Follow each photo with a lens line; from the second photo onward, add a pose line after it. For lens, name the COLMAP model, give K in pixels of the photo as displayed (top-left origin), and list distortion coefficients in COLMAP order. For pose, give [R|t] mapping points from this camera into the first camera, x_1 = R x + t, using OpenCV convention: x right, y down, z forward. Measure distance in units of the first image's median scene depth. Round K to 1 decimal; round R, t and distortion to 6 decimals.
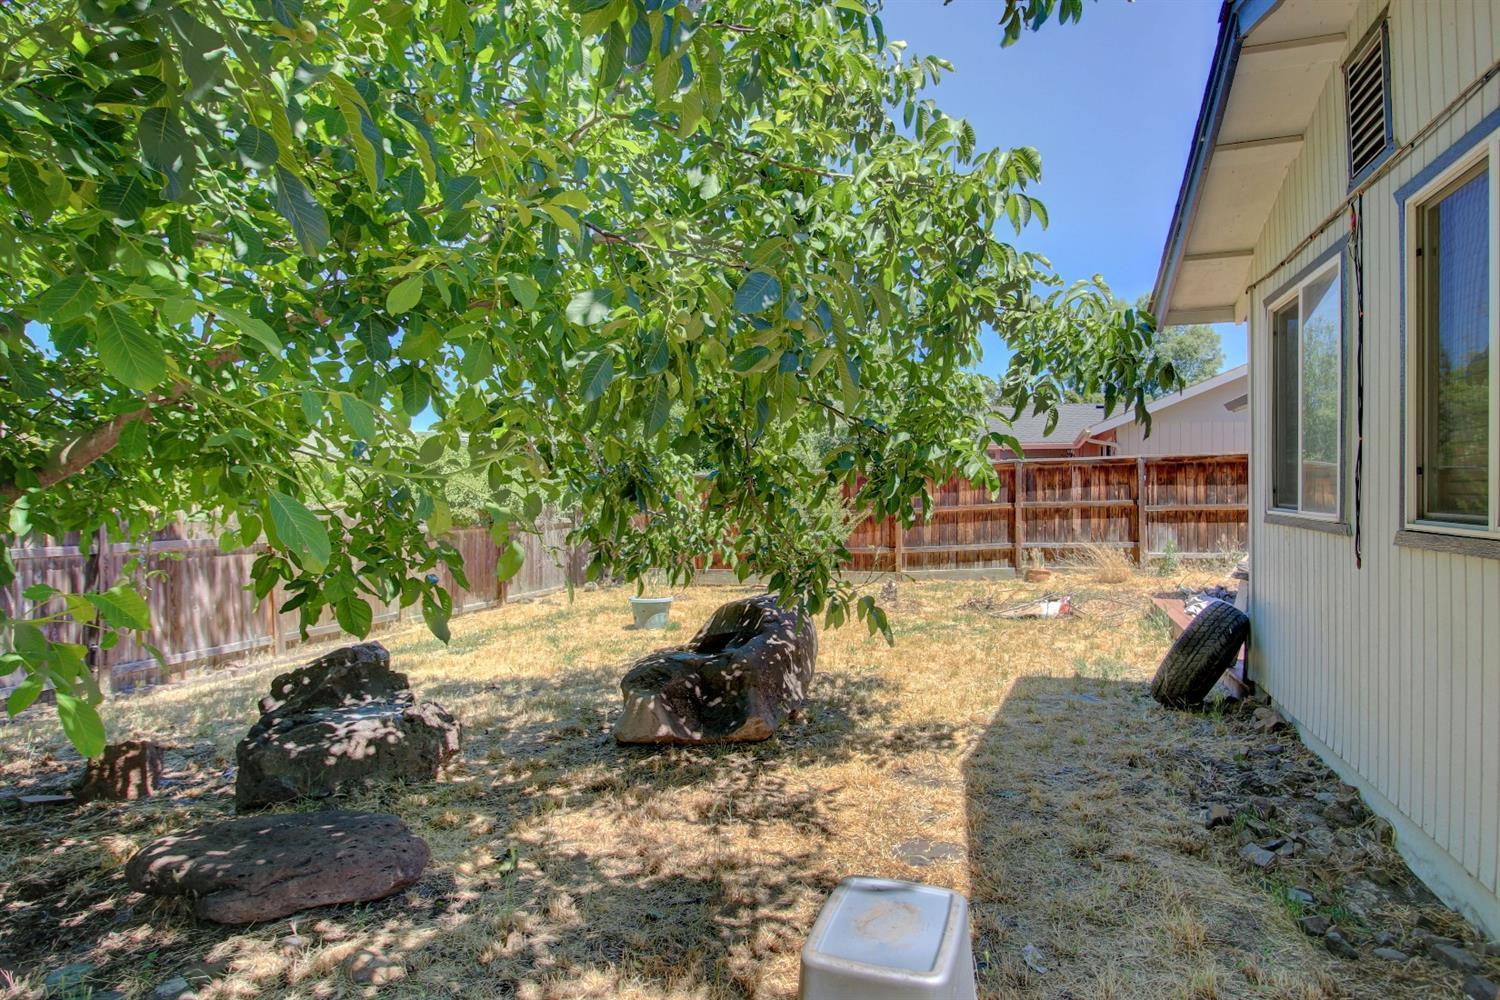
lens RADIAL K [[843.6, 0, 750.3], [0, 843.6, 485.4], [0, 0, 1]] dist [-0.004544, -0.001656]
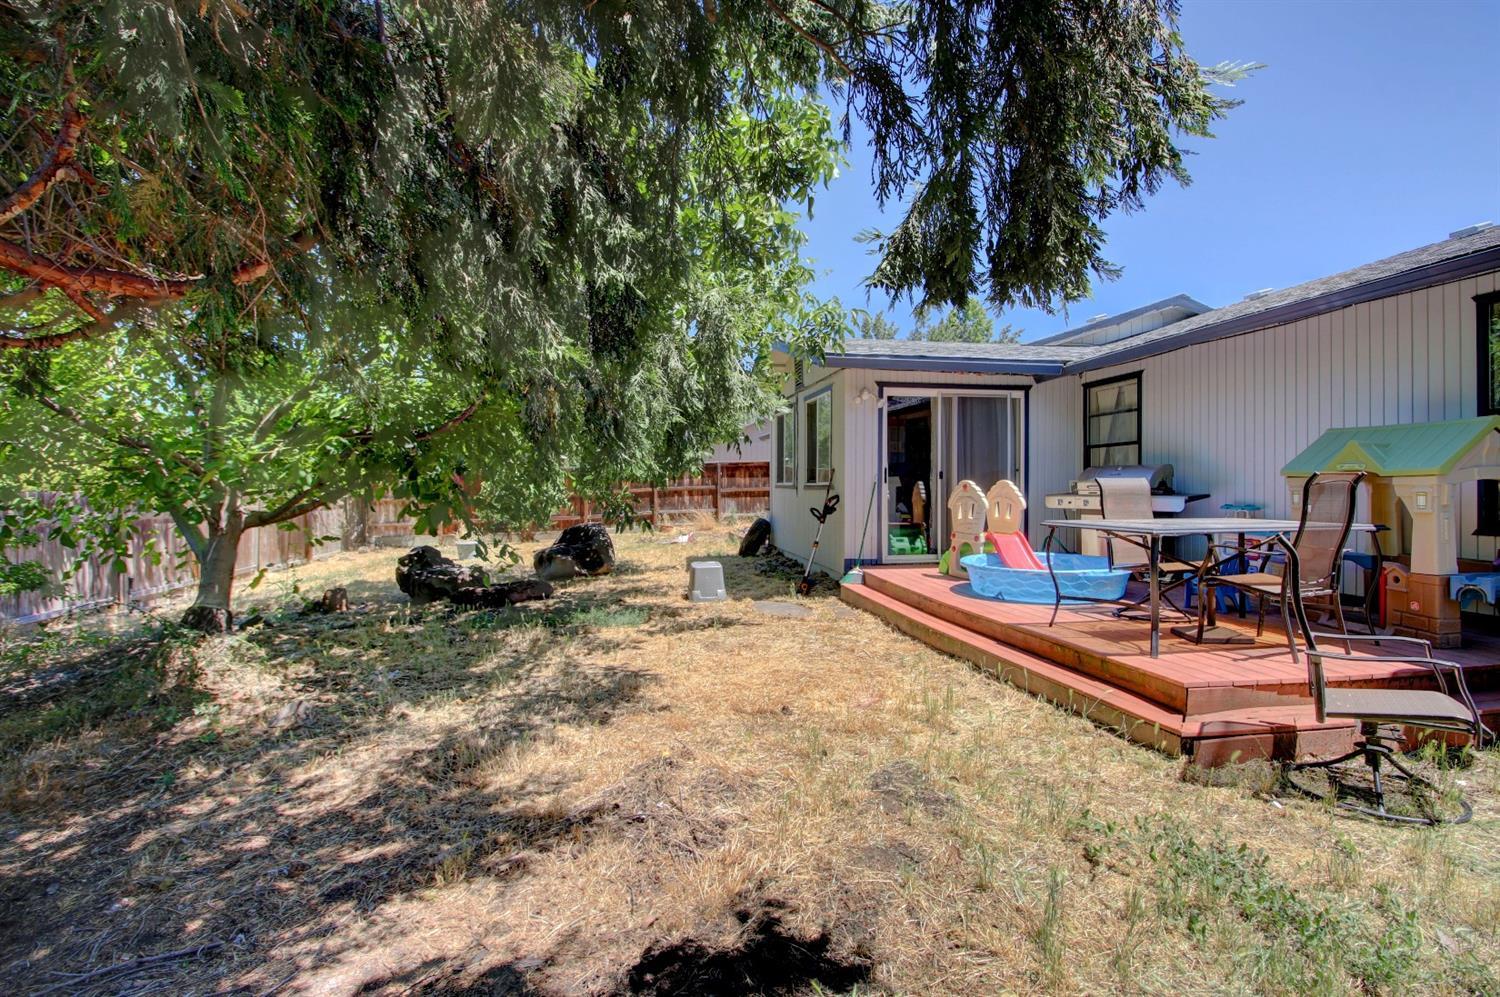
lens RADIAL K [[697.8, 0, 747.6], [0, 697.8, 489.2], [0, 0, 1]] dist [-0.000313, -0.000002]
pose [[0.875238, -0.006164, 0.483653, -0.219368], [0.000399, 0.999928, 0.012022, 0.006770], [-0.483692, -0.010329, 0.875177, -0.365541]]
